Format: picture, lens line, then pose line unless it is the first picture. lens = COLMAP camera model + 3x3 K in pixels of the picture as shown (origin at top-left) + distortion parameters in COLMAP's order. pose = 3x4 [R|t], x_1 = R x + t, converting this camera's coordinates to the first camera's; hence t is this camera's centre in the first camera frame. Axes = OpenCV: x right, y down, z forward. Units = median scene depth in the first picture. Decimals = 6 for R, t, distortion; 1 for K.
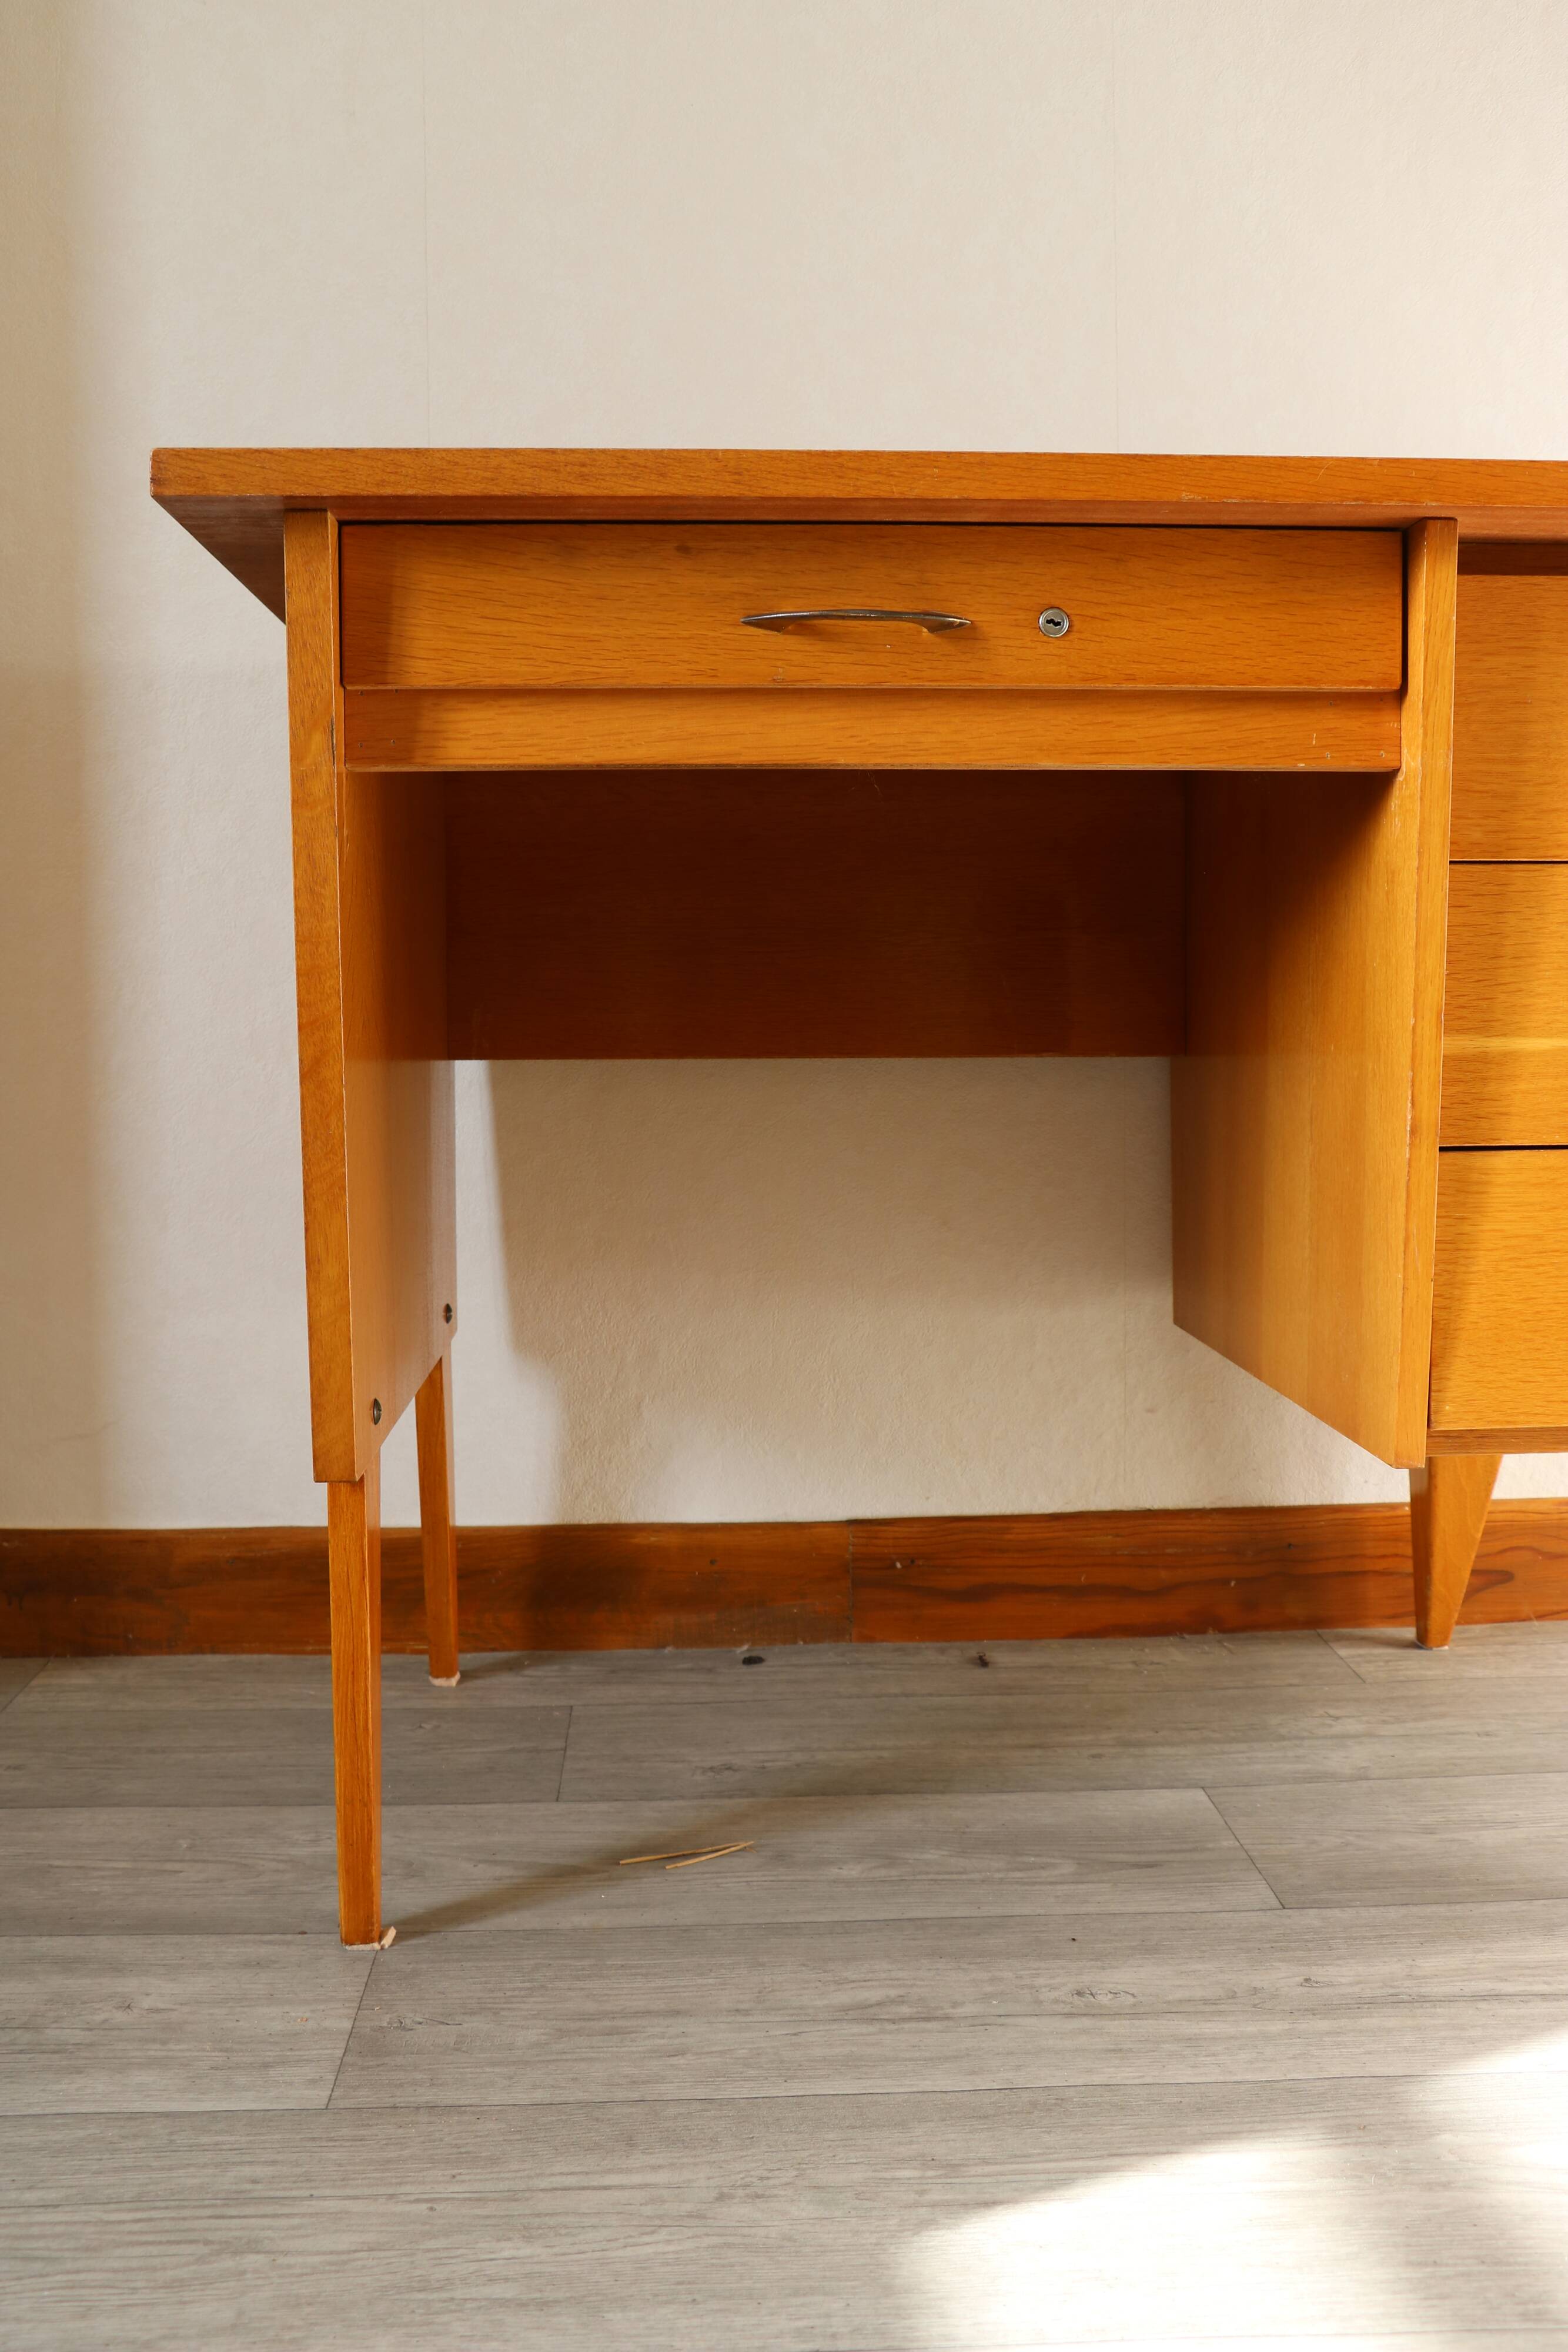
lens RADIAL K [[2260.7, 0, 783.3], [0, 2260.7, 1180.7], [0, 0, 1]] dist [-0.073345, 0.000000]
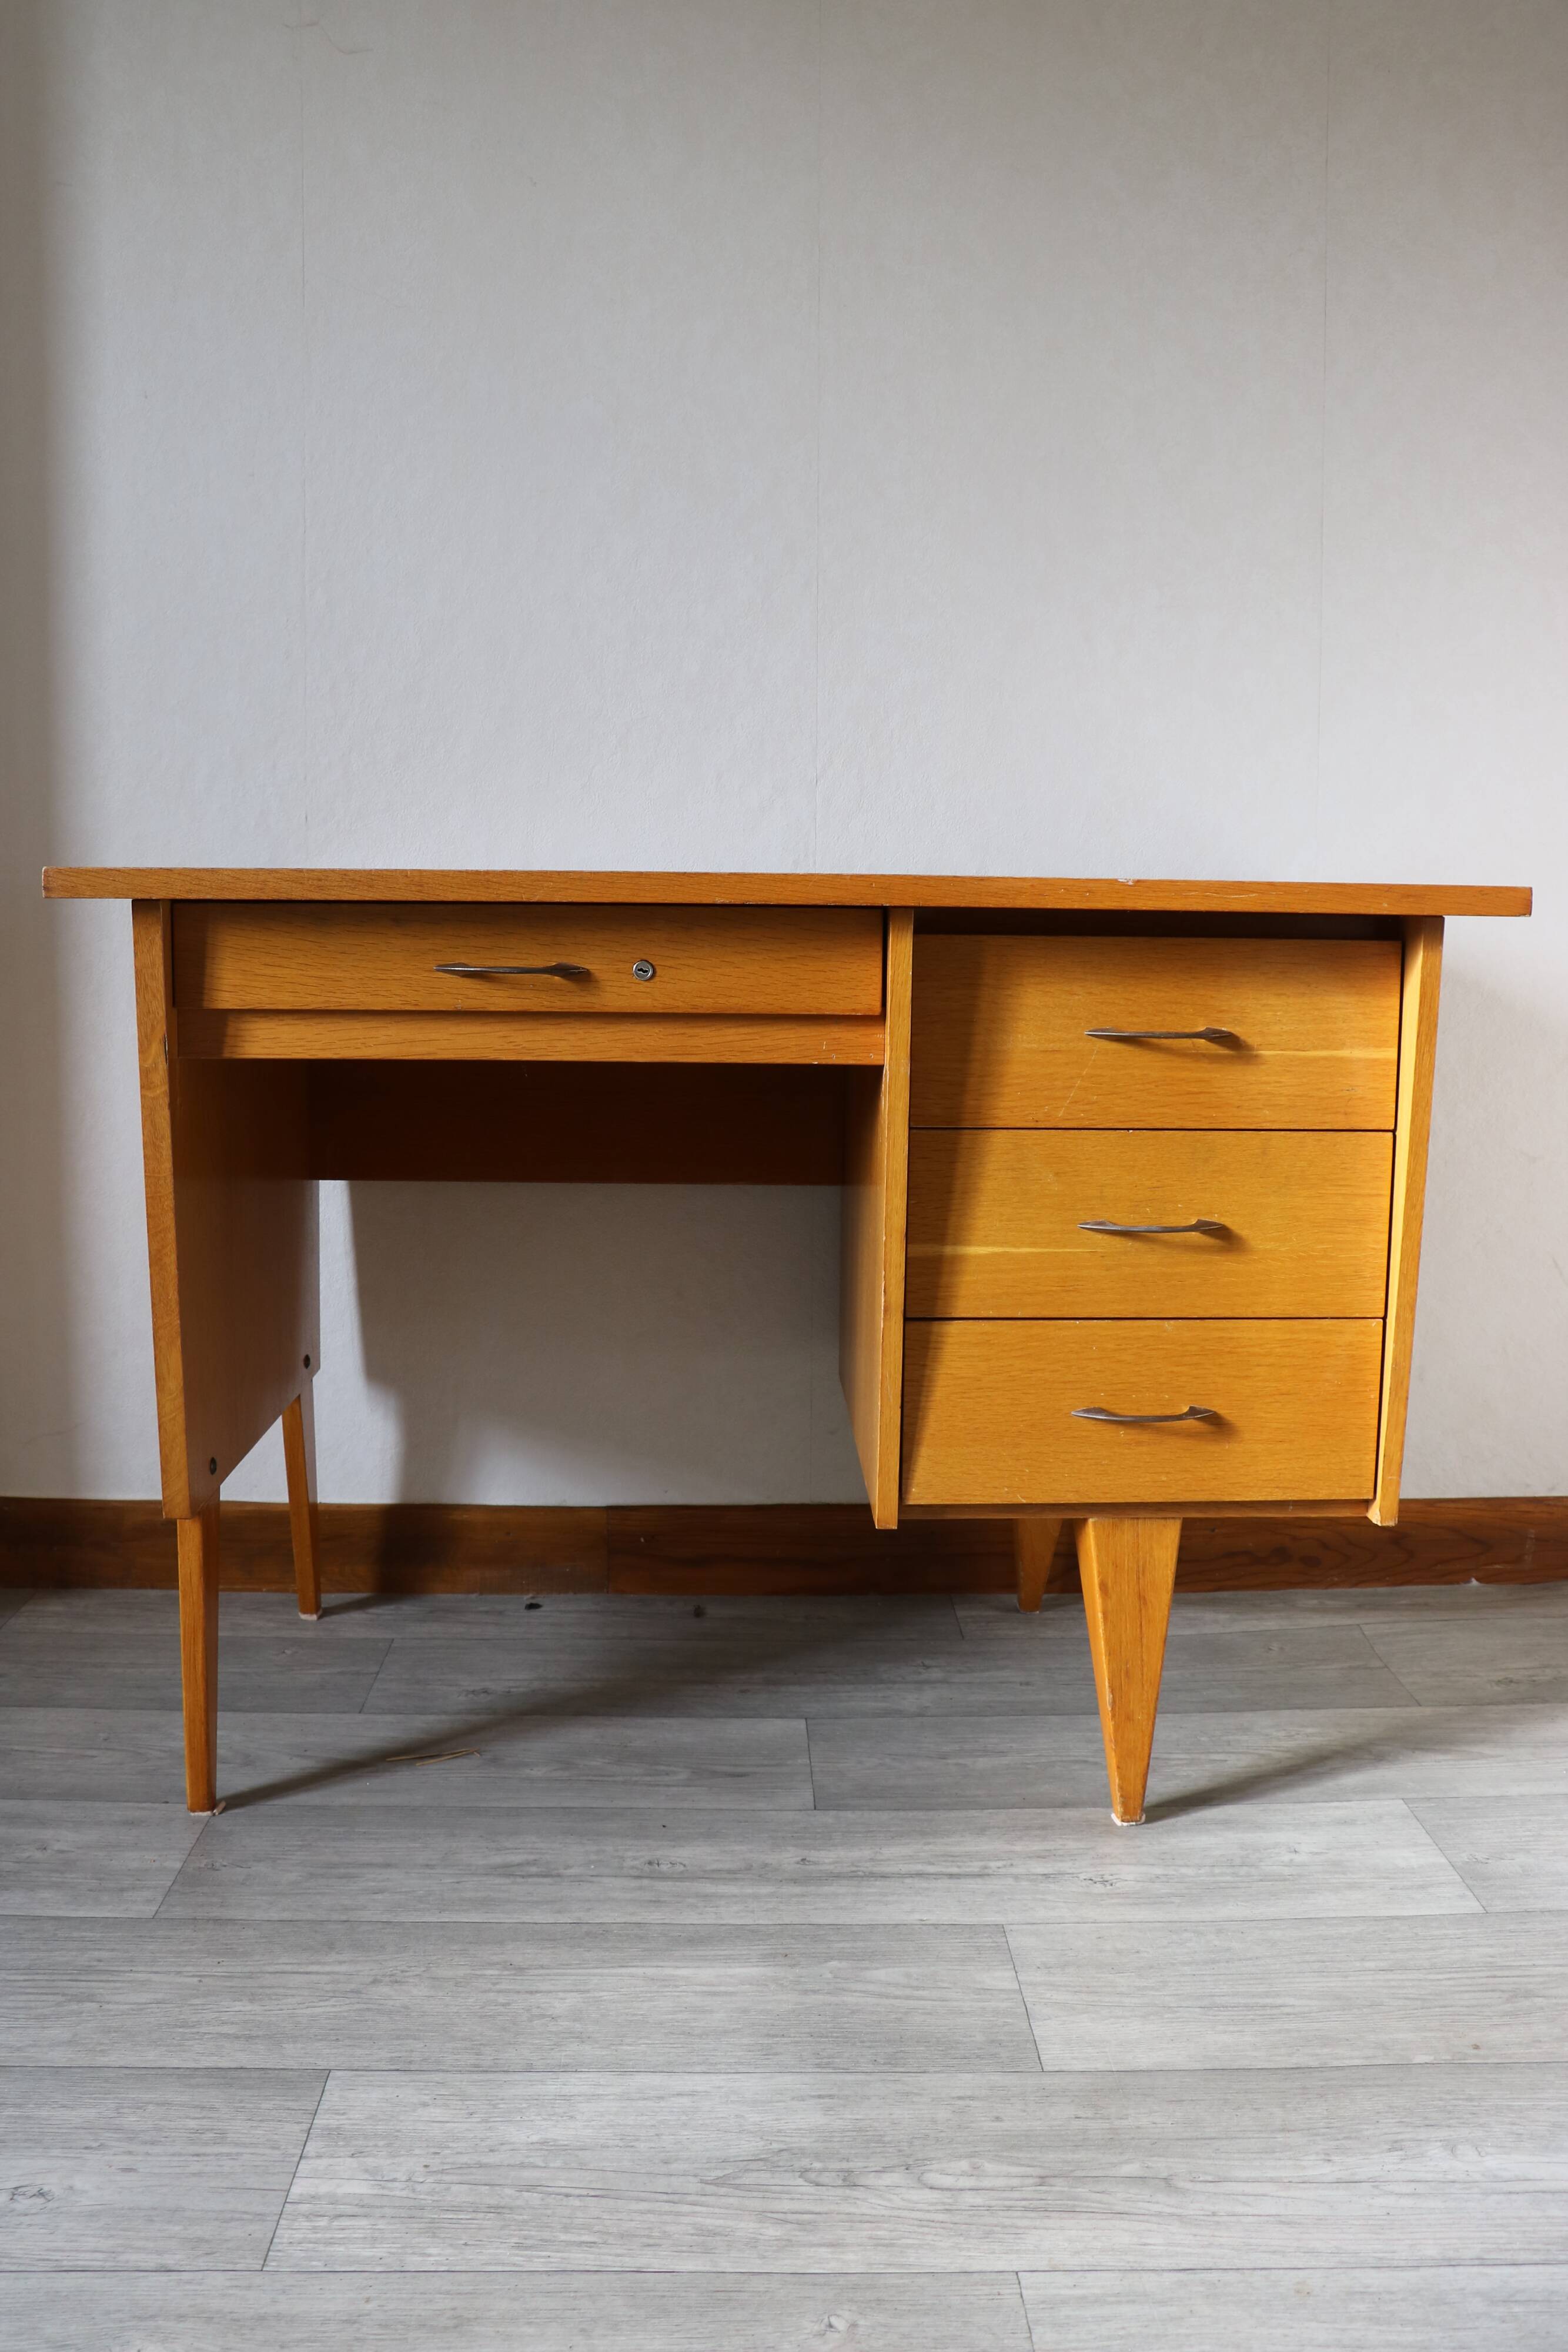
lens RADIAL K [[2089.1, 0, 775.5], [0, 2089.1, 1192.2], [0, 0, 1]] dist [-0.137465, 0.061099]
pose [[0.999545, 0.020354, -0.022274, 0.237425], [-0.018903, 0.997803, 0.063496, -0.187339], [0.023518, -0.063046, 0.997734, -0.380833]]
